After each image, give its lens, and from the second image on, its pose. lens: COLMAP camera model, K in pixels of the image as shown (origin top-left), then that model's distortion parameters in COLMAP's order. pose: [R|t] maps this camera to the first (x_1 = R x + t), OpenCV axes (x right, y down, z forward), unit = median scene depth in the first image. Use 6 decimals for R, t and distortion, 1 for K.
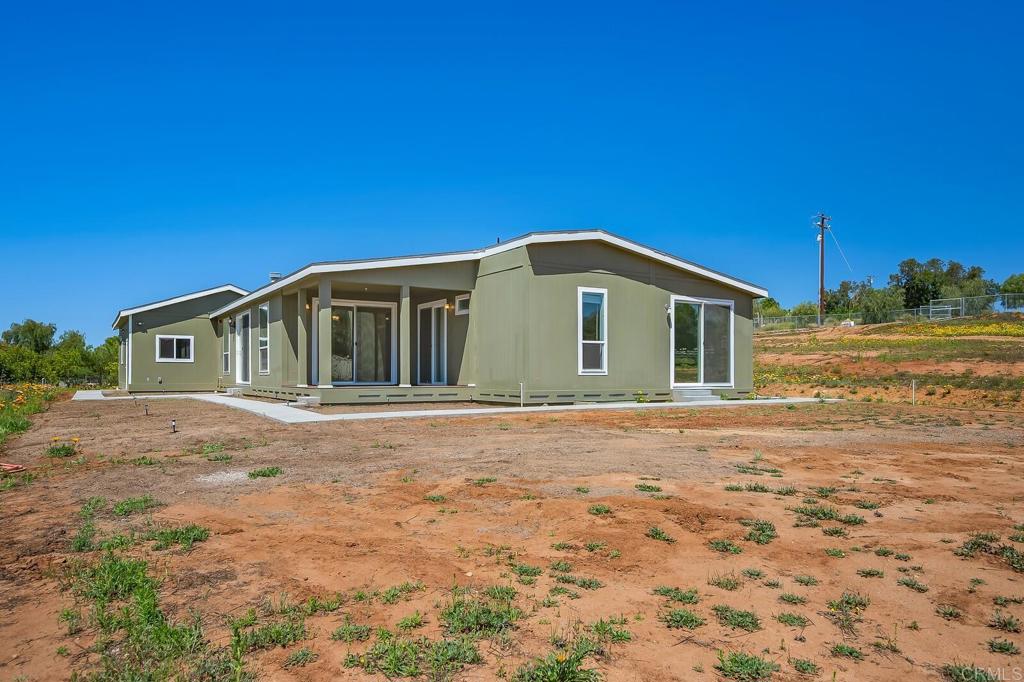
lens RADIAL K [[657.4, 0, 514.6], [0, 657.4, 369.7], [0, 0, 1]] dist [-0.000543, 0.000882]
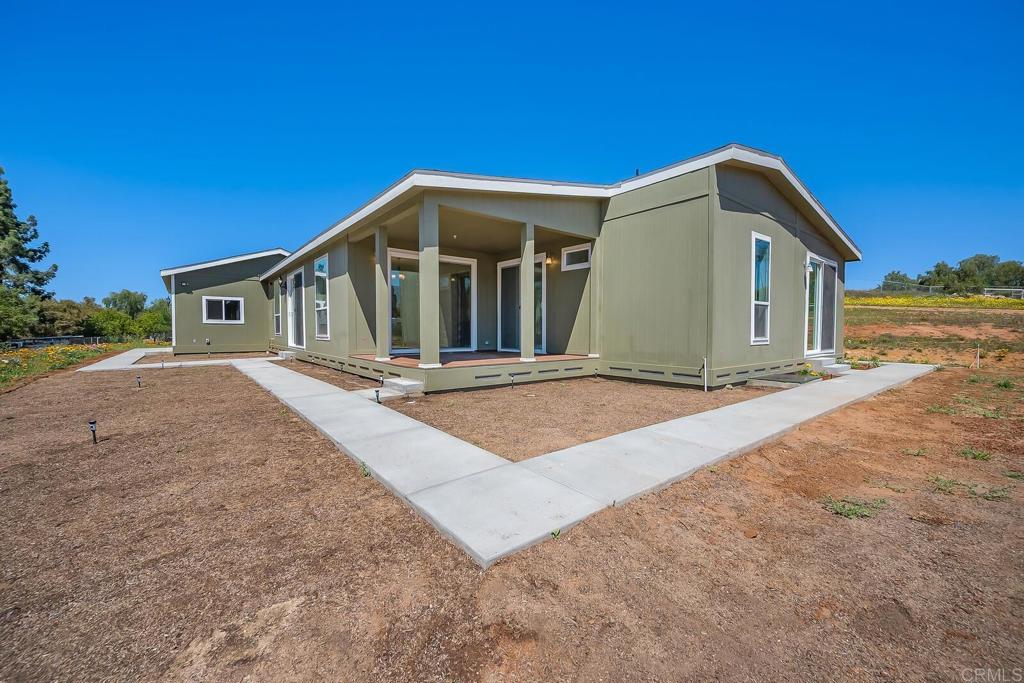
lens RADIAL K [[404.3, 0, 513.7], [0, 404.3, 341.0], [0, 0, 1]] dist [0.000740, -0.000016]
pose [[0.994158, -0.001158, 0.107926, -0.170950], [-0.002654, 0.999378, 0.035170, -0.009324], [-0.107899, -0.035251, 0.993537, 0.403106]]
